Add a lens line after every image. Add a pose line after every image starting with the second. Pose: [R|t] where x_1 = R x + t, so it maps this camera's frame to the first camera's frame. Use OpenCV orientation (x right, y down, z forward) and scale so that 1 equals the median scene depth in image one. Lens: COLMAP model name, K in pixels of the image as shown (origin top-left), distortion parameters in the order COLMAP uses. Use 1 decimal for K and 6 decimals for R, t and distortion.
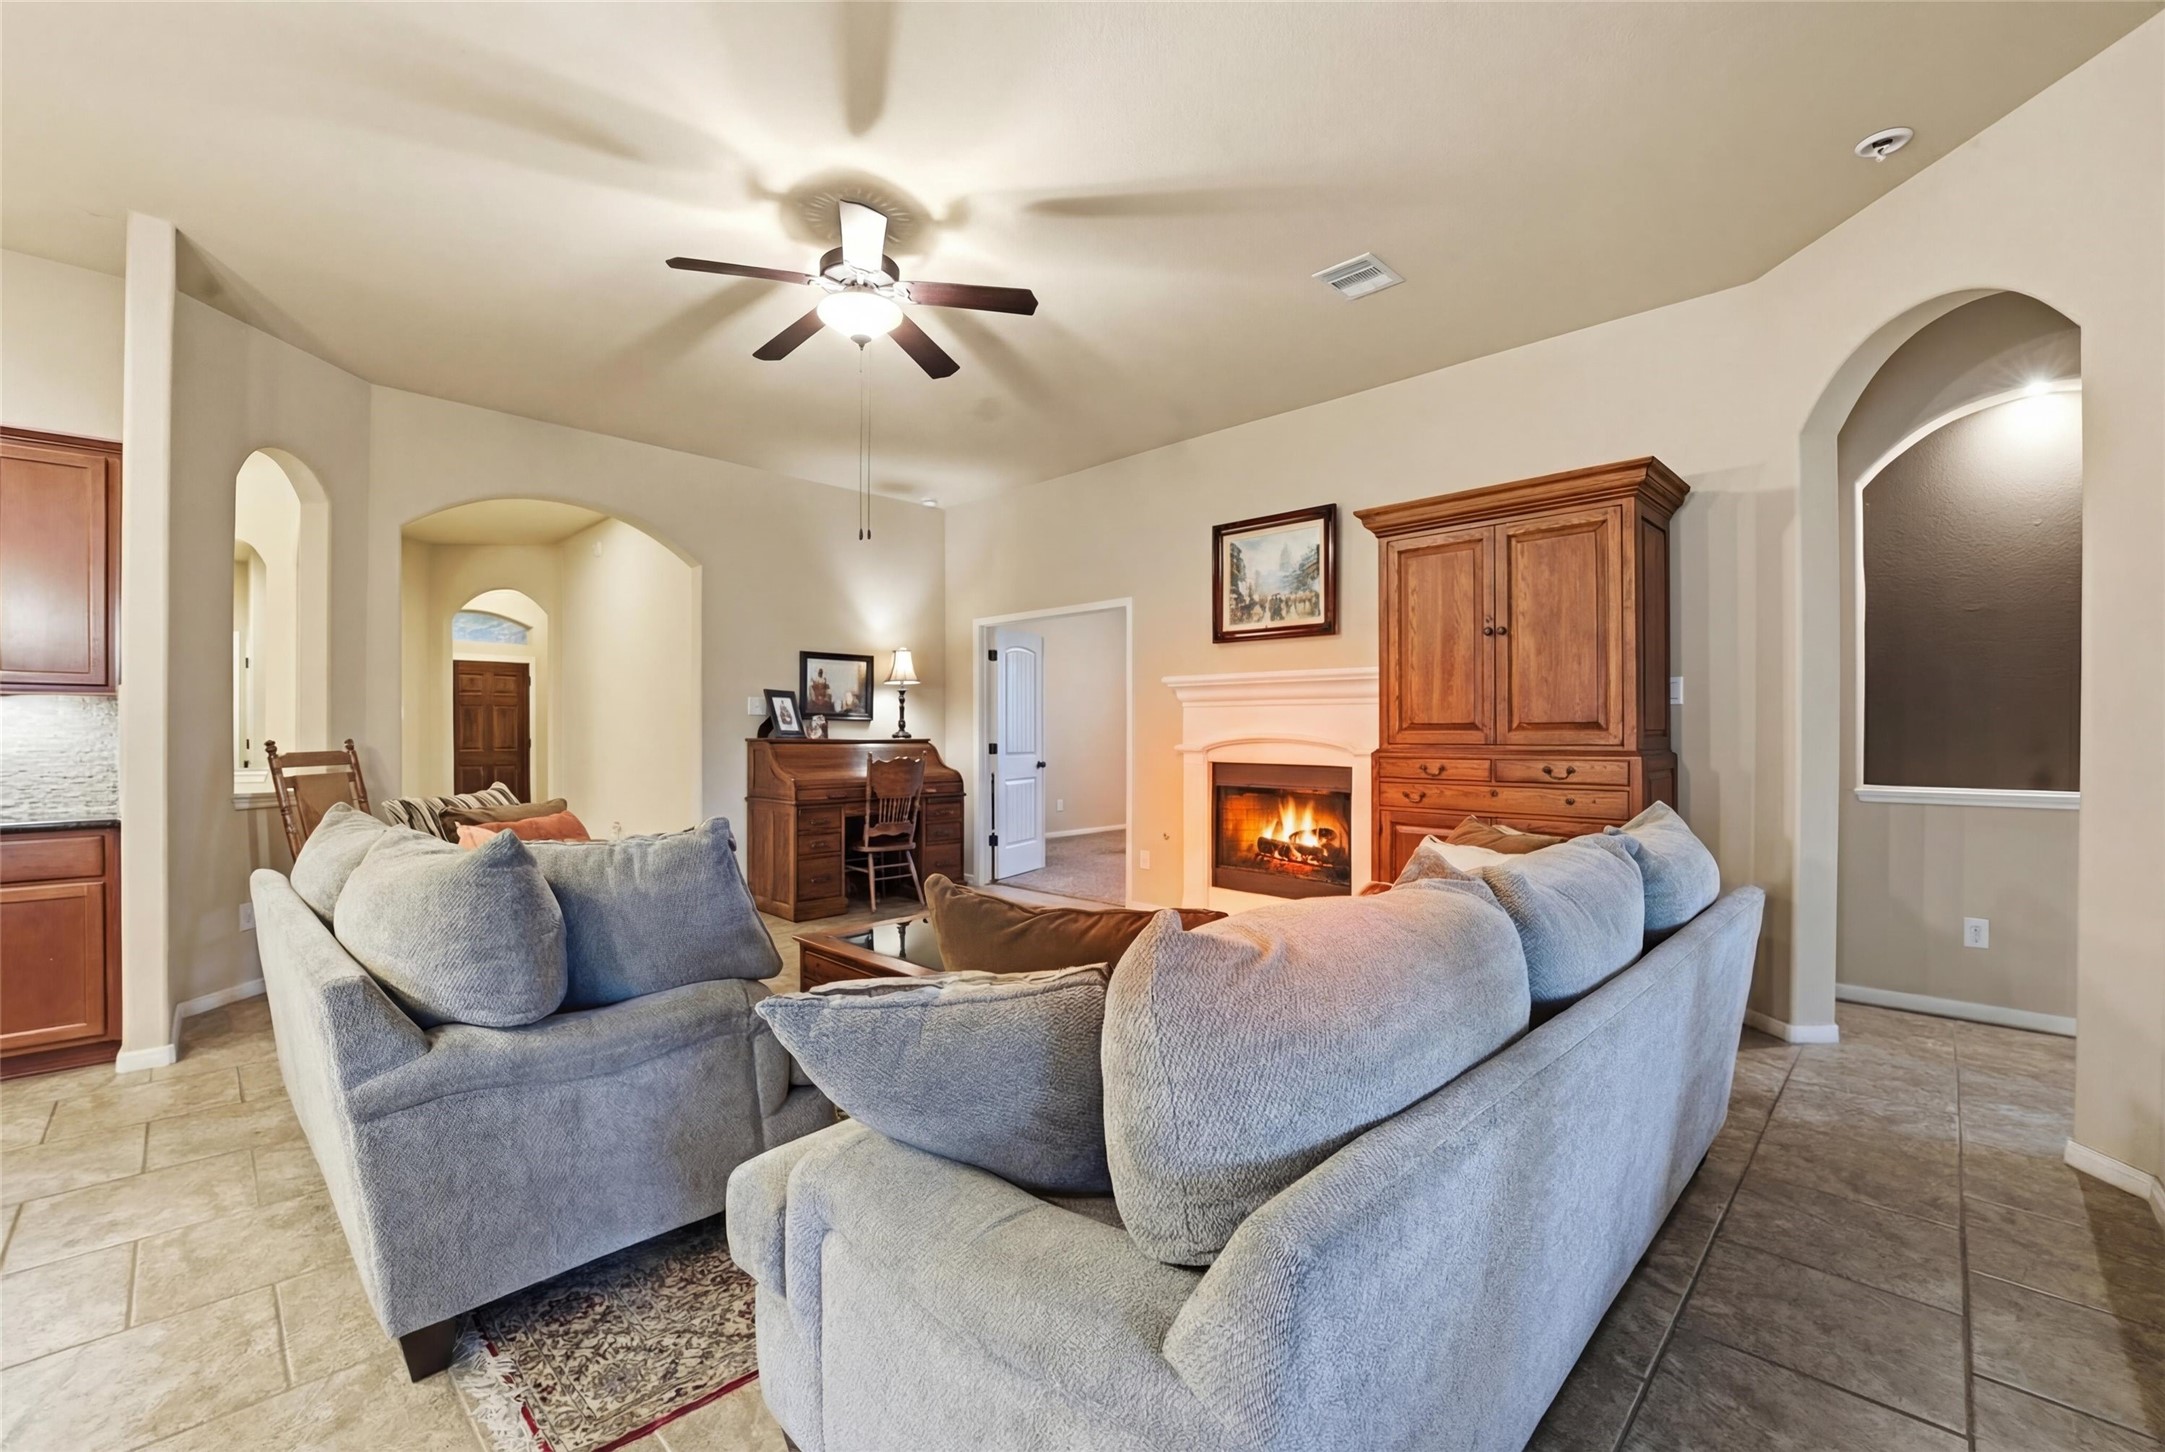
lens RADIAL K [[892.5, 0, 1082.2], [0, 892.5, 724.2], [0, 0, 1]] dist [-0.027675, 0.002465]
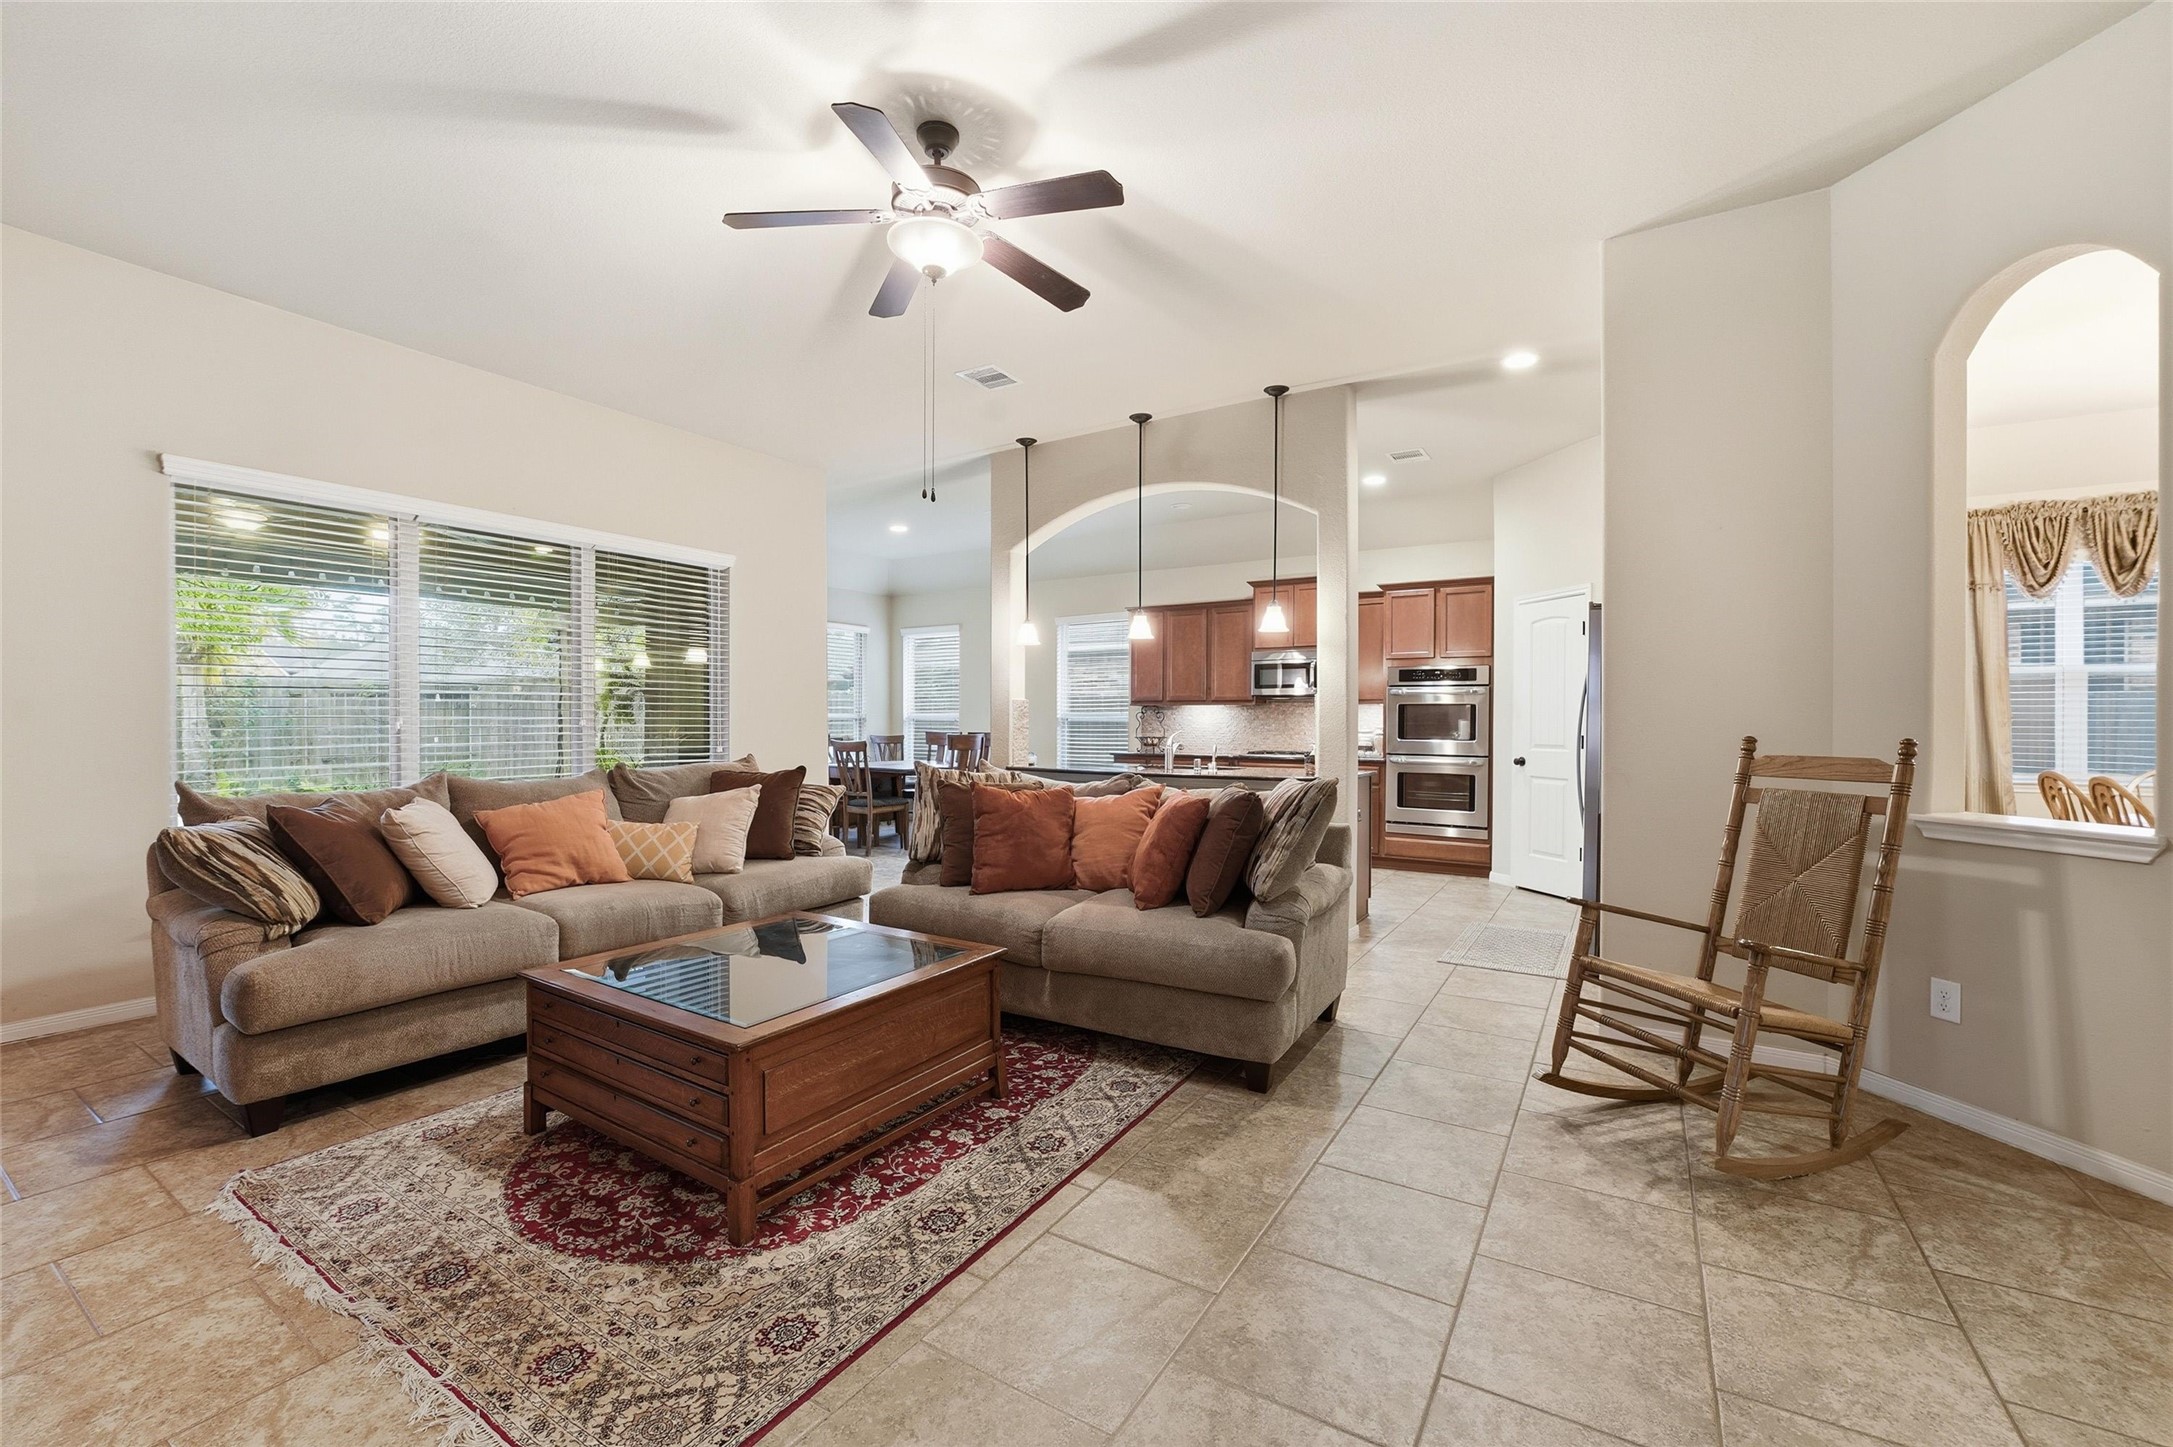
lens RADIAL K [[895.8, 0, 1068.7], [0, 895.8, 720.2], [0, 0, 1]] dist [-0.027675, 0.002465]
pose [[-0.979246, -0.005658, -0.202596, -0.111394], [-0.004635, 0.999974, -0.005523, 0.006938], [0.202622, -0.004469, -0.979247, 1.095819]]
